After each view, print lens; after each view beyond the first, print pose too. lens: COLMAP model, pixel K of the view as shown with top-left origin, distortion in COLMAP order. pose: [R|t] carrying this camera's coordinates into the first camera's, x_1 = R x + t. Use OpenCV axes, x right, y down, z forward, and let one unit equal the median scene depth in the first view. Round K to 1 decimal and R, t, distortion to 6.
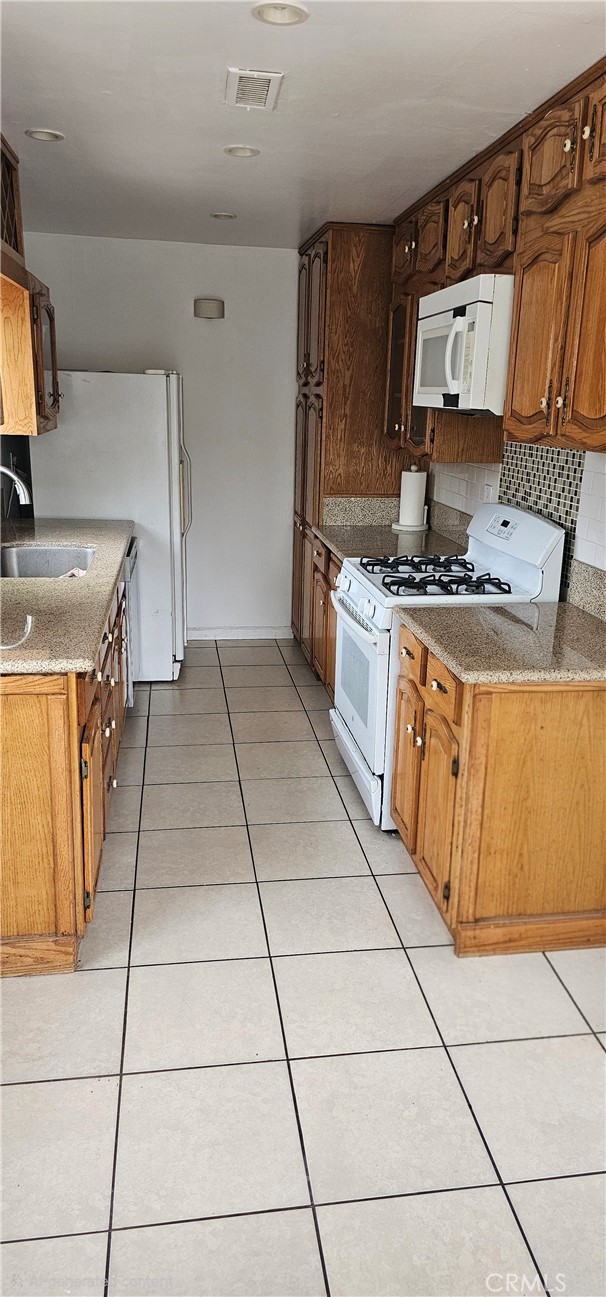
lens RADIAL K [[865.1, 0, 310.4], [0, 865.1, 640.1], [0, 0, 1]] dist [0.073067, -0.075947]
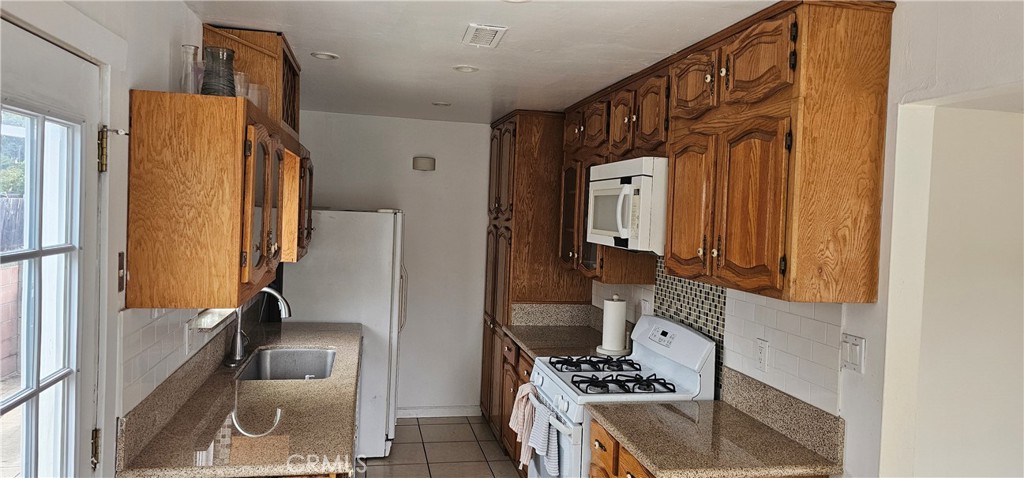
lens RADIAL K [[683.0, 0, 507.2], [0, 683.0, 235.0], [0, 0, 1]] dist [0.073067, -0.075947]
pose [[0.998871, 0.010436, 0.046338, -0.063415], [0.000809, 0.971689, -0.236261, -0.042480], [-0.047492, 0.236032, 0.970584, -0.003591]]
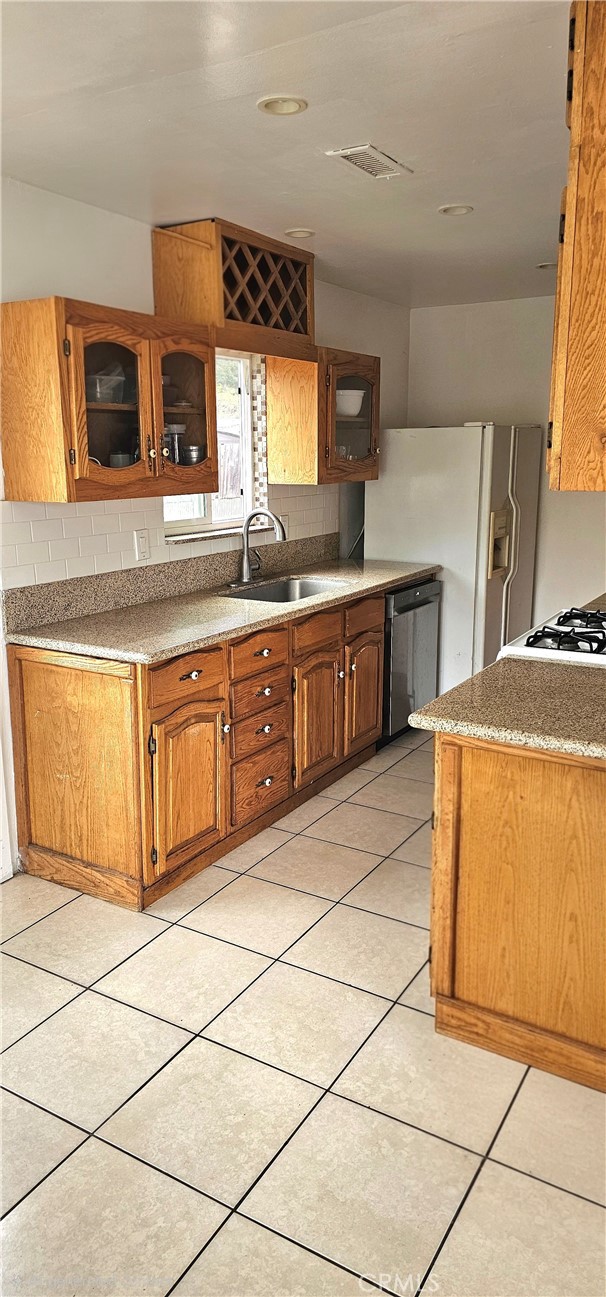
lens RADIAL K [[865.1, 0, 293.4], [0, 865.1, 646.3], [0, 0, 1]] dist [0.073067, -0.075947]
pose [[0.765189, 0.109697, -0.634391, 0.519030], [-0.148802, 0.988831, -0.008496, -0.007236], [0.626373, 0.100900, 0.772965, 0.132548]]
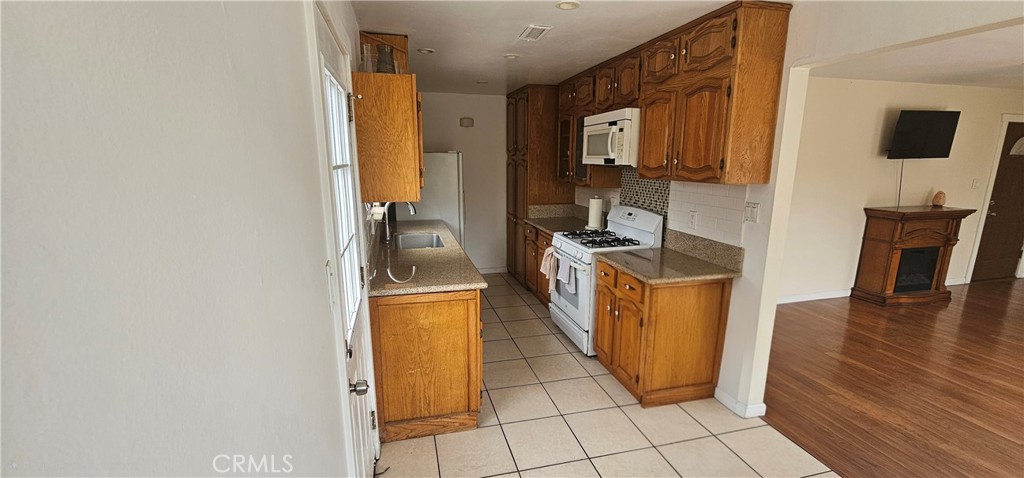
lens RADIAL K [[418.2, 0, 507.6], [0, 418.2, 249.8], [0, 0, 1]] dist [-0.000642, -0.000004]
pose [[0.994925, -0.047228, 0.088846, -0.219680], [0.052293, 0.997084, -0.055580, 0.000963], [-0.085962, 0.059944, 0.994493, -0.047149]]
